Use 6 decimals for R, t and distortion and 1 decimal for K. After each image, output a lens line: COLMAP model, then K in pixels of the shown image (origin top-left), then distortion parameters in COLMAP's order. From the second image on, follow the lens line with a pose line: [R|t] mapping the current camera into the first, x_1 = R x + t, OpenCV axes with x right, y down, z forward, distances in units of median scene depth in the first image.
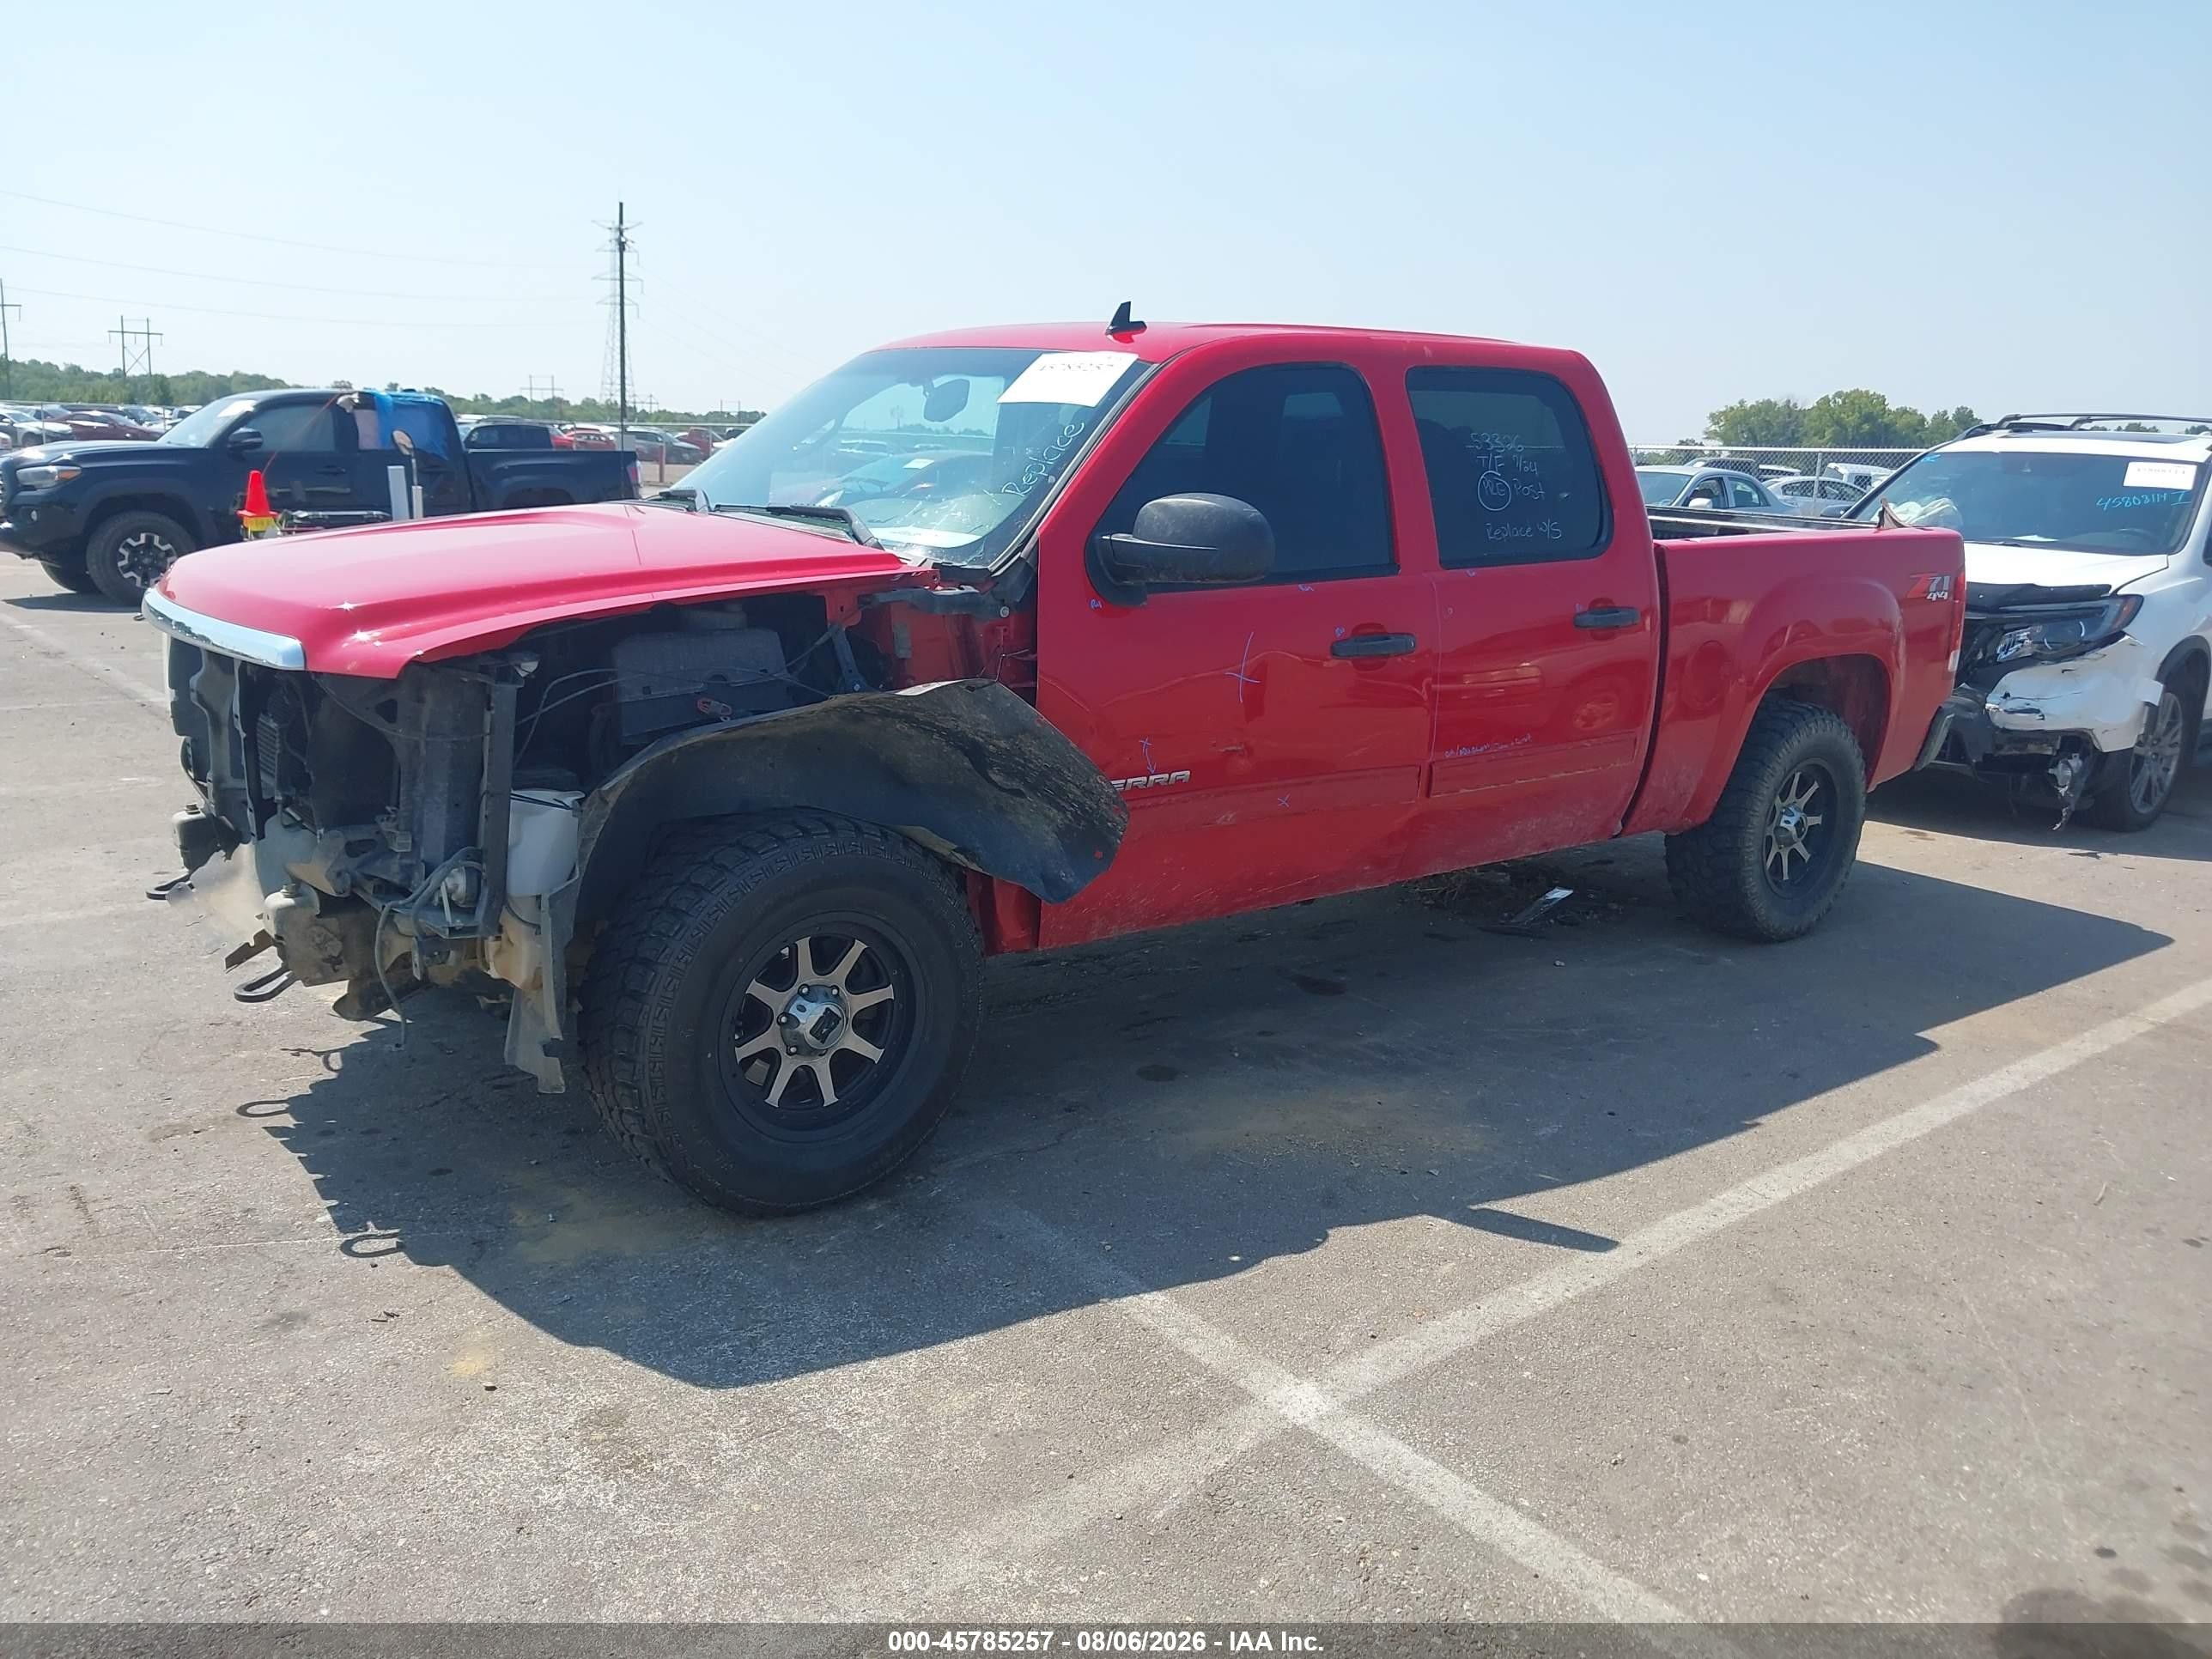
lens RADIAL K [[1757.5, 0, 1098.4], [0, 1757.5, 821.2], [0, 0, 1]] dist [0.006512, -0.018794]
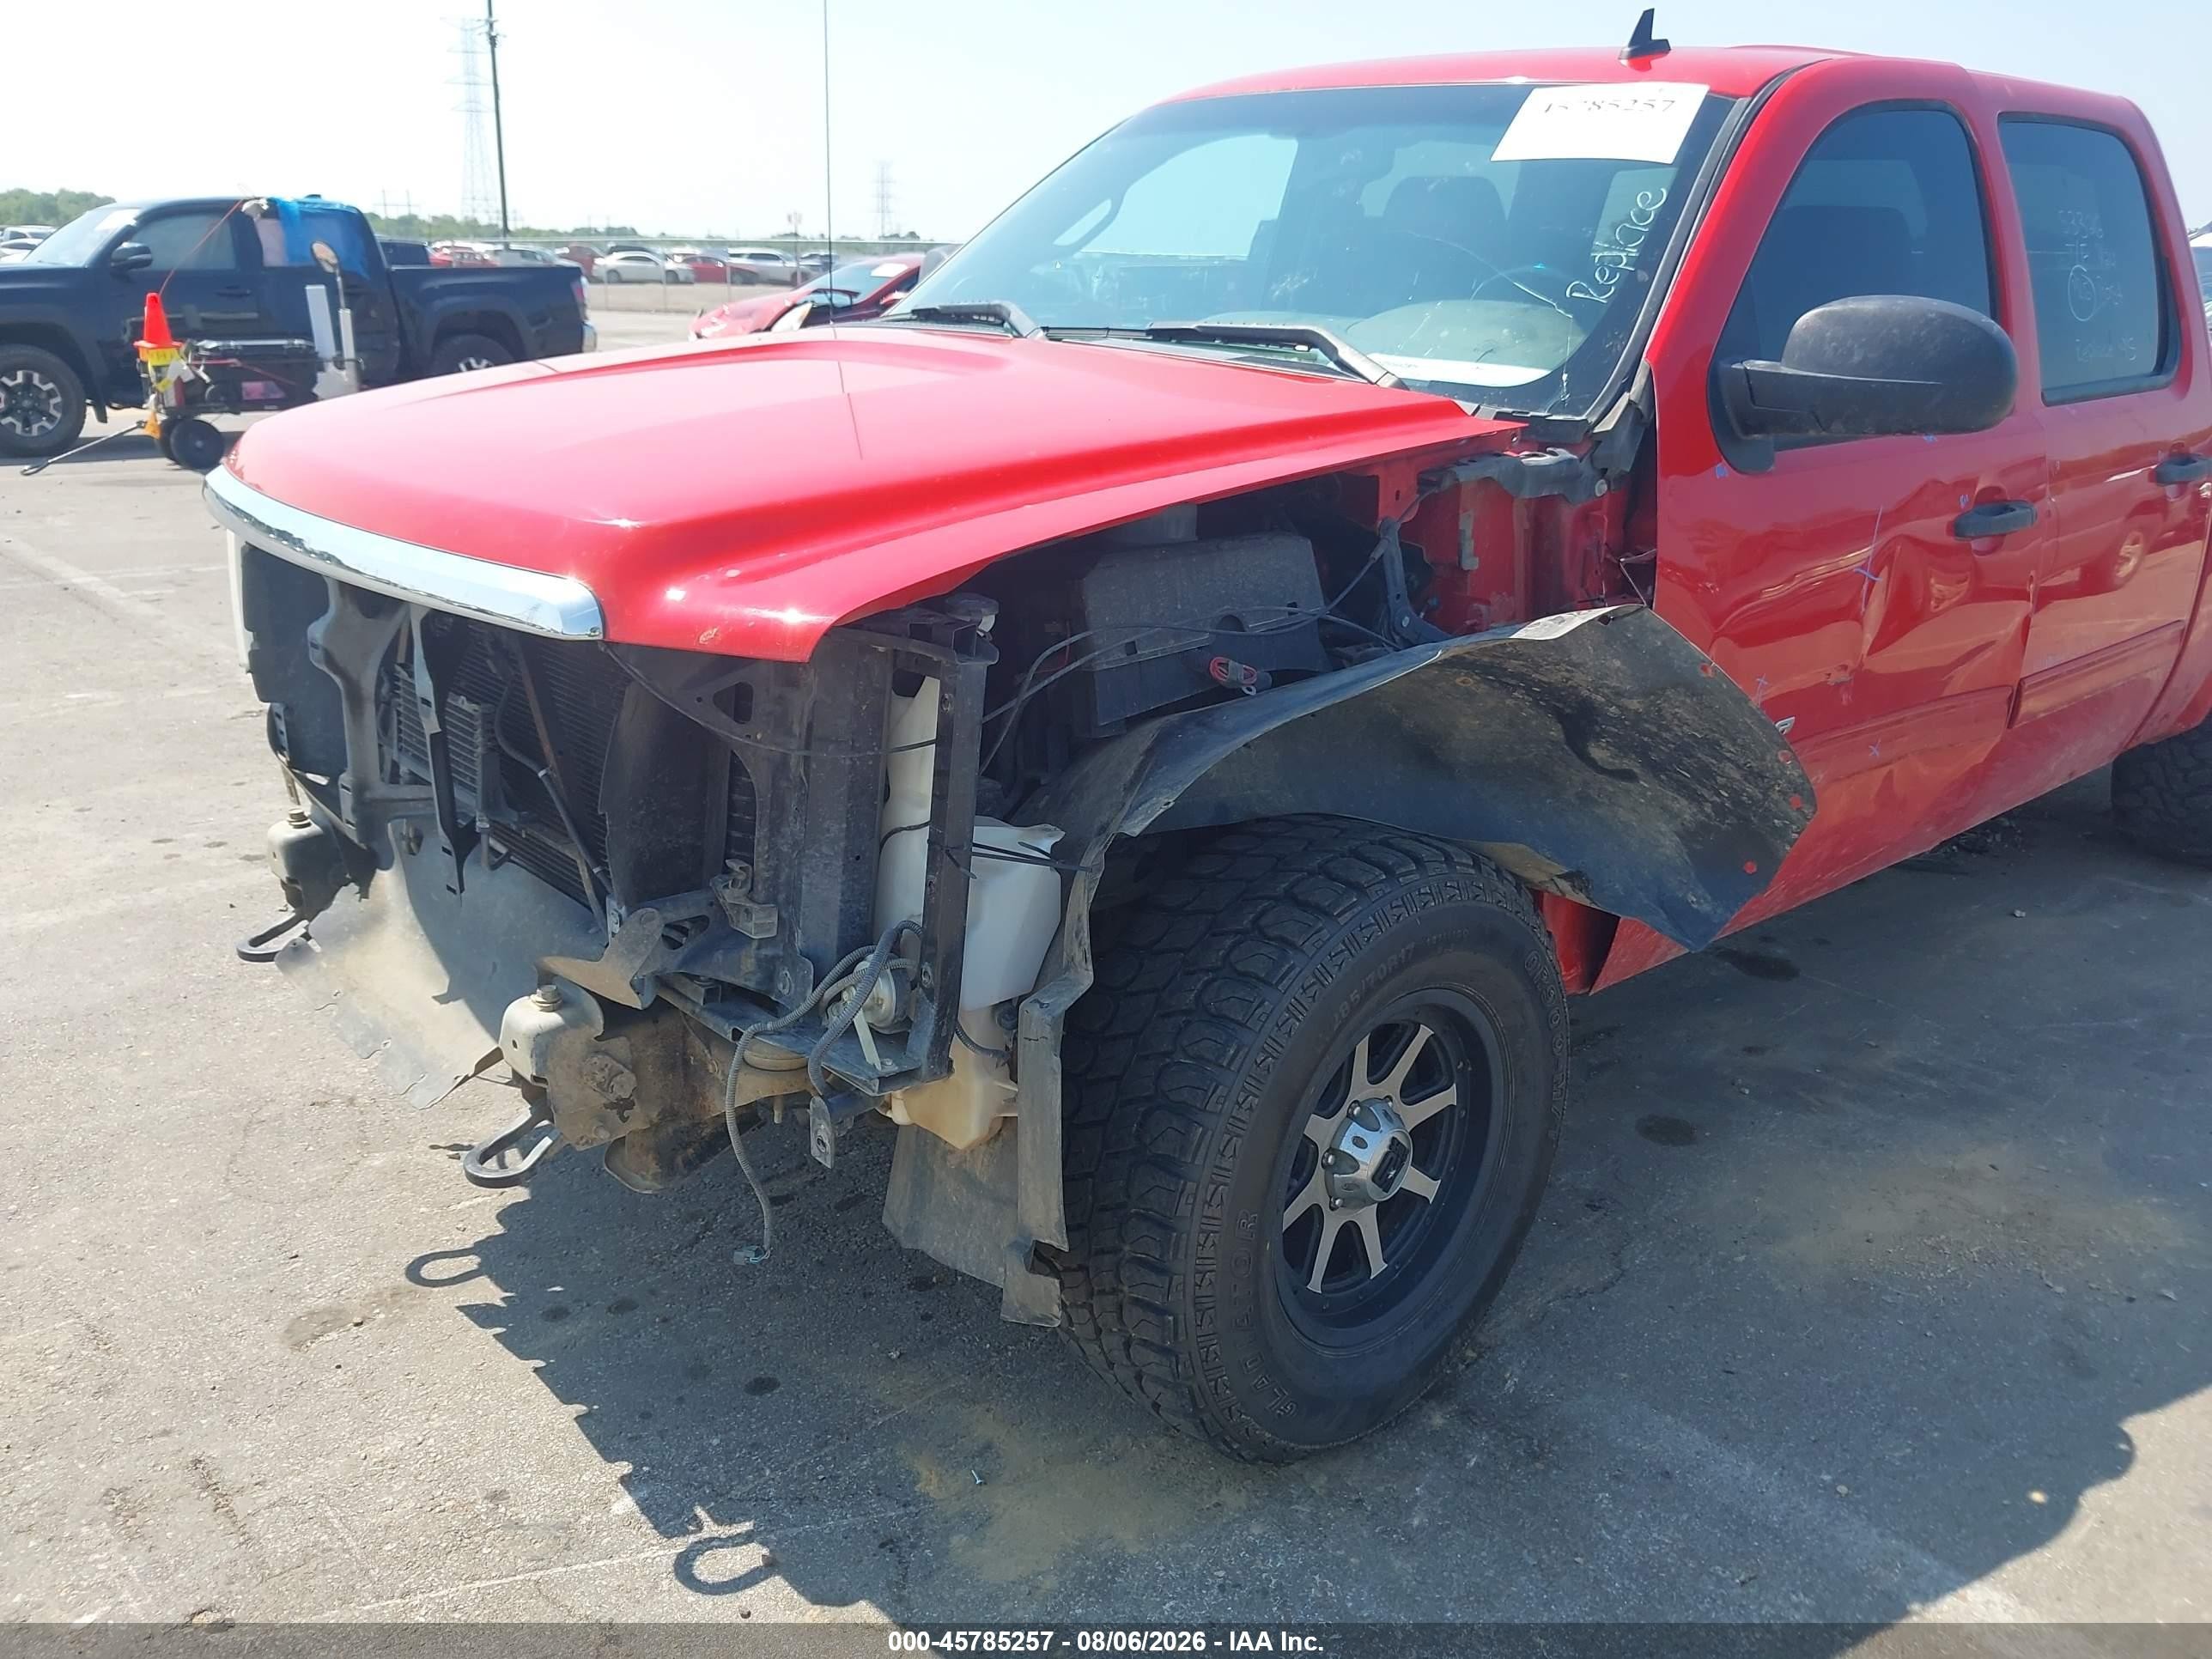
lens RADIAL K [[1757.5, 0, 1097.0], [0, 1757.5, 838.9], [0, 0, 1]] dist [0.006512, -0.018794]
pose [[0.998033, -0.028605, 0.055792, -0.279107], [0.022449, 0.993896, 0.108014, -0.067778], [-0.058541, -0.106549, 0.992583, 0.367359]]
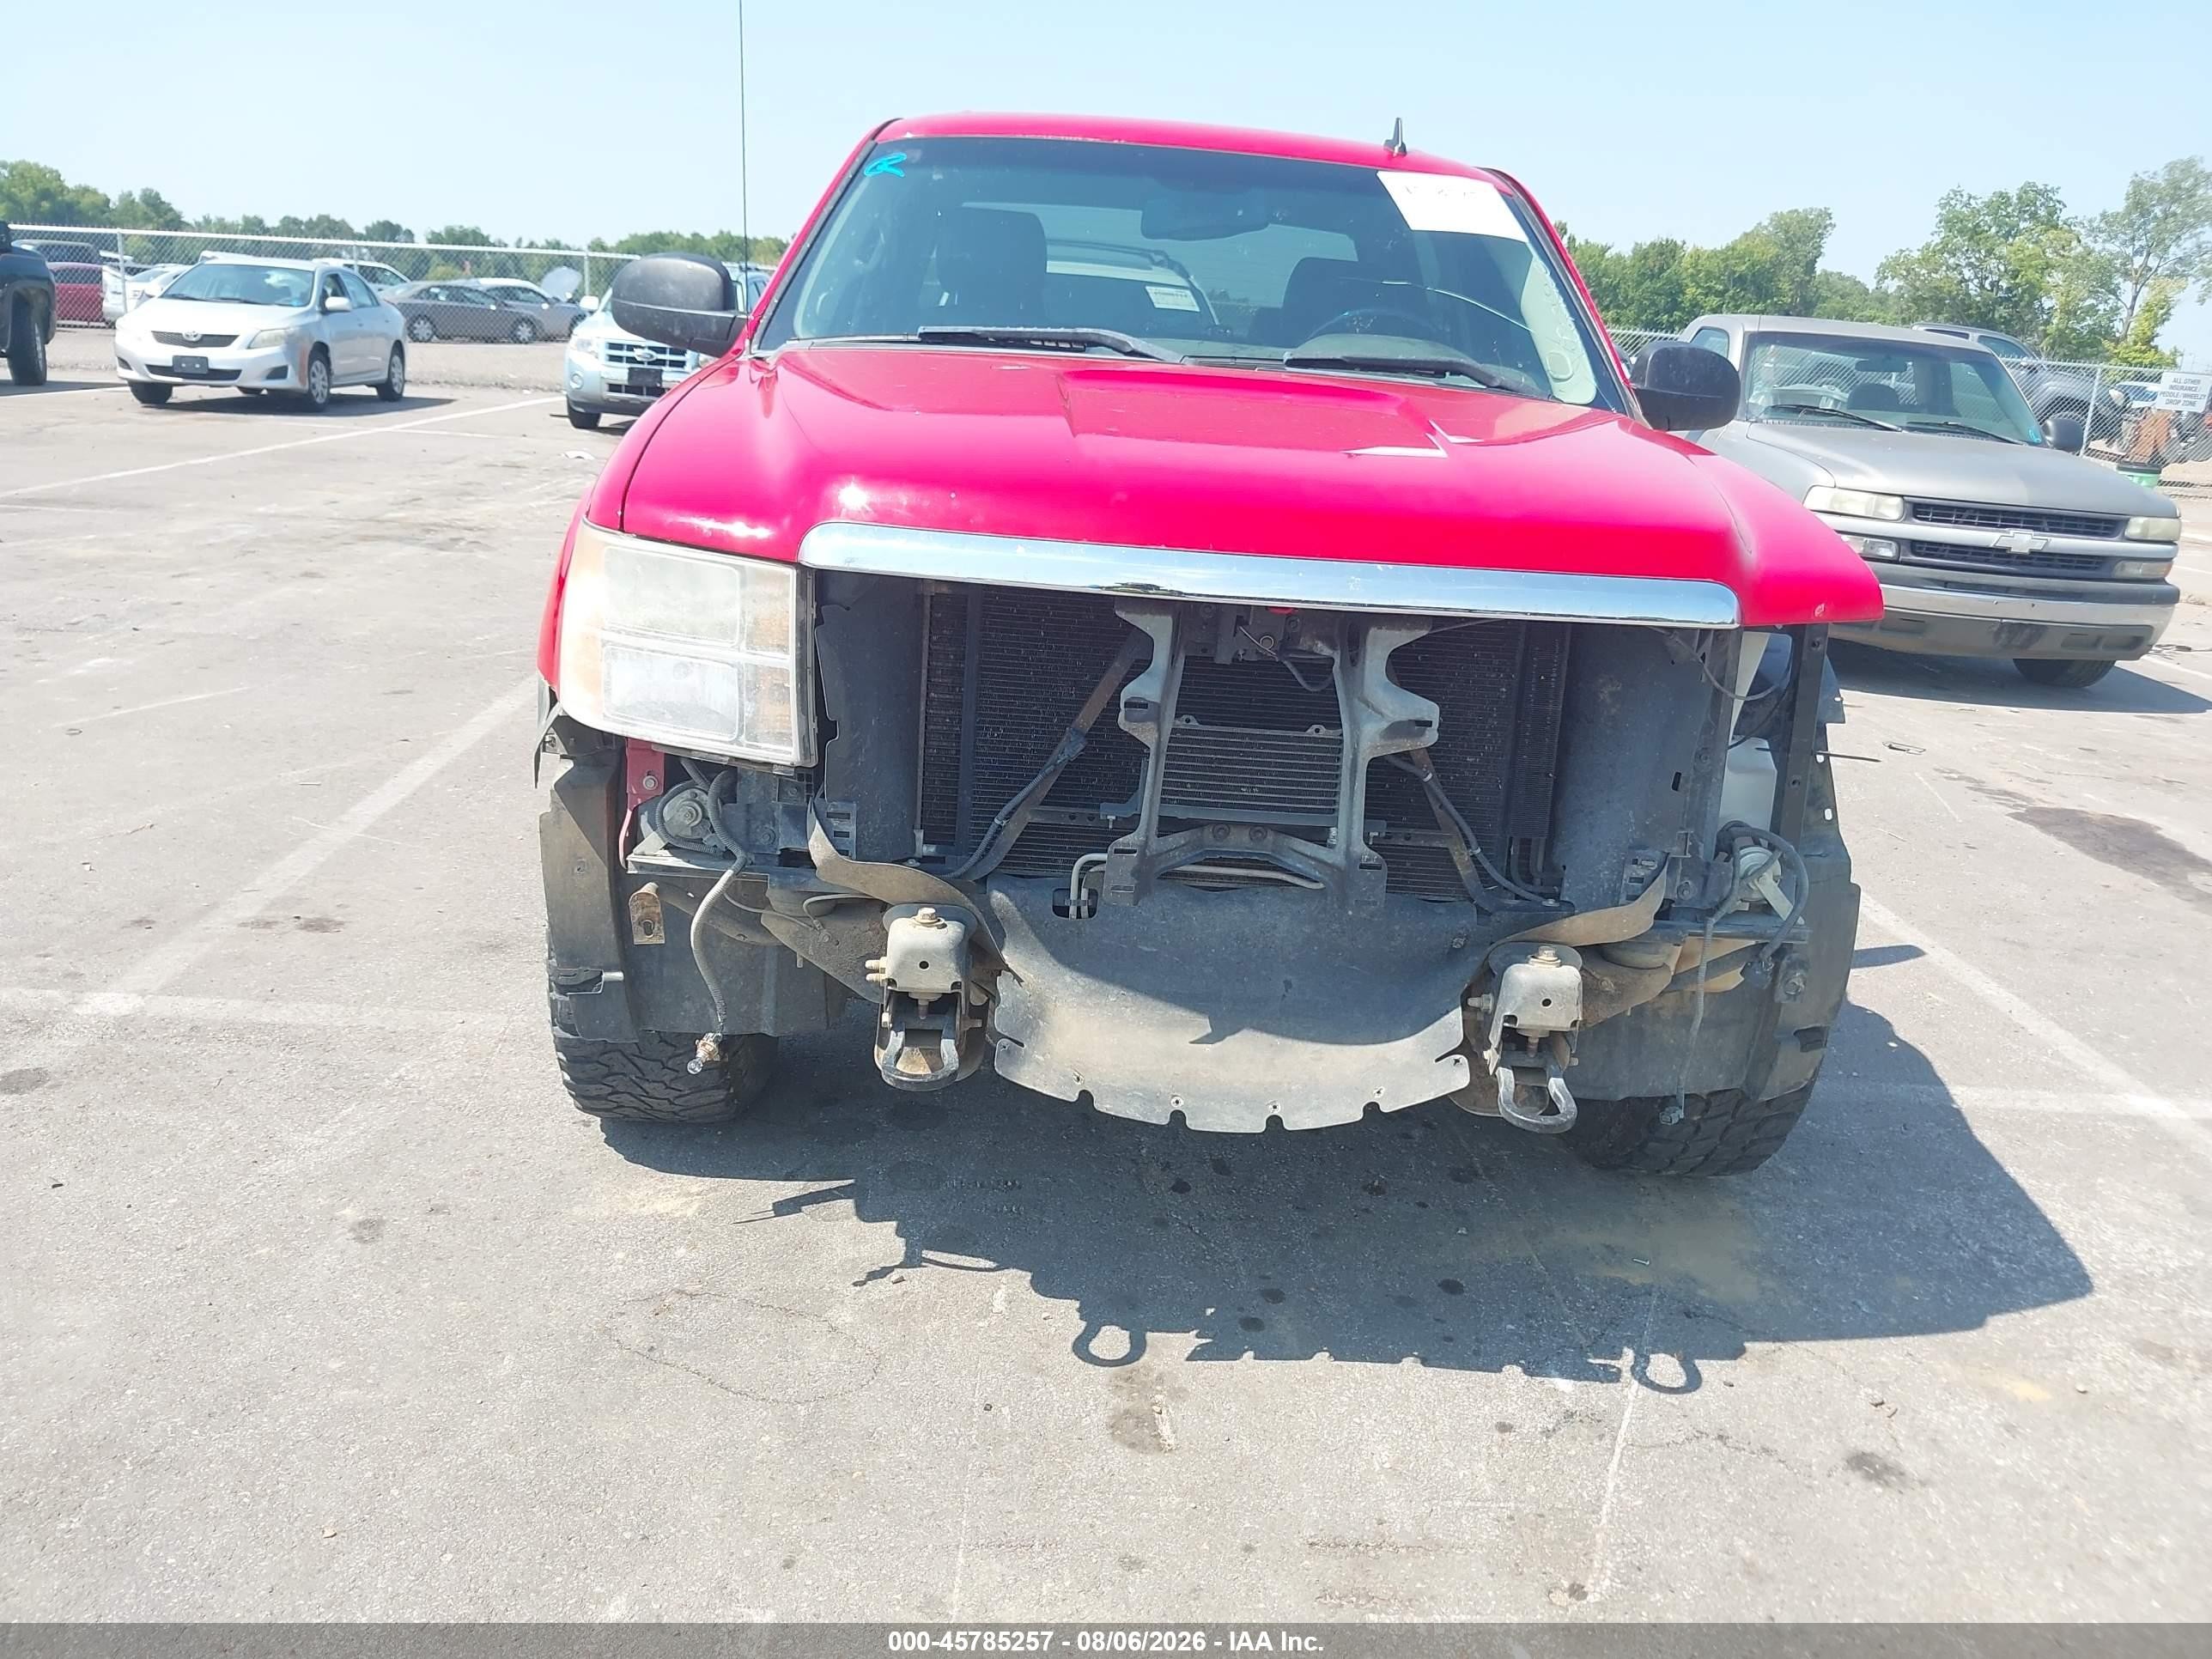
lens RADIAL K [[1757.5, 0, 1152.0], [0, 1757.5, 768.0], [0, 0, 1]] dist [0.006512, -0.018794]
pose [[0.588023, -0.189204, 0.786404, -0.985002], [0.121941, 0.981881, 0.145055, -0.138170], [-0.799600, 0.010599, 0.600440, 0.647933]]
